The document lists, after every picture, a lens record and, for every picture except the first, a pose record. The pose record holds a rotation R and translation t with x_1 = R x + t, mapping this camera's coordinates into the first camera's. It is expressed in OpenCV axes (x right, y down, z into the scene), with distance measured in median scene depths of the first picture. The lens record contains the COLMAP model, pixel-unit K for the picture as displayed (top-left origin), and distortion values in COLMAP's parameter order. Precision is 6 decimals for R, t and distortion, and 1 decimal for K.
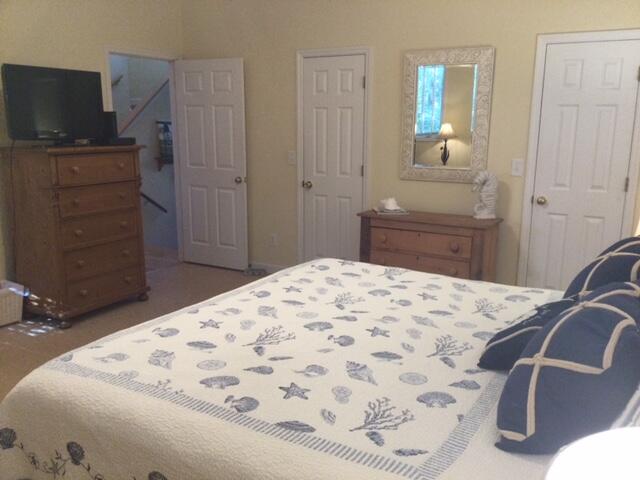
lens RADIAL K [[569.0, 0, 324.7], [0, 569.0, 240.2], [0, 0, 1]] dist [-0.007427, -0.019977]
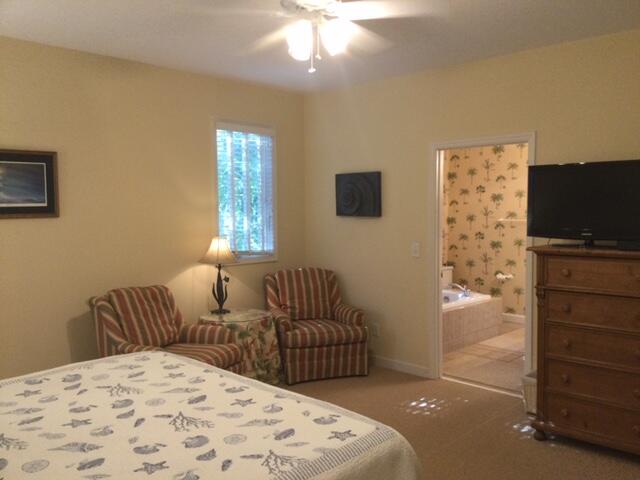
lens RADIAL K [[569.0, 0, 324.3], [0, 569.0, 243.5], [0, 0, 1]] dist [-0.007427, -0.019977]
pose [[-0.227488, 0.036232, -0.973107, 0.868245], [-0.207018, 0.974665, 0.084686, -0.288074], [0.951521, 0.220716, -0.214224, 1.432723]]
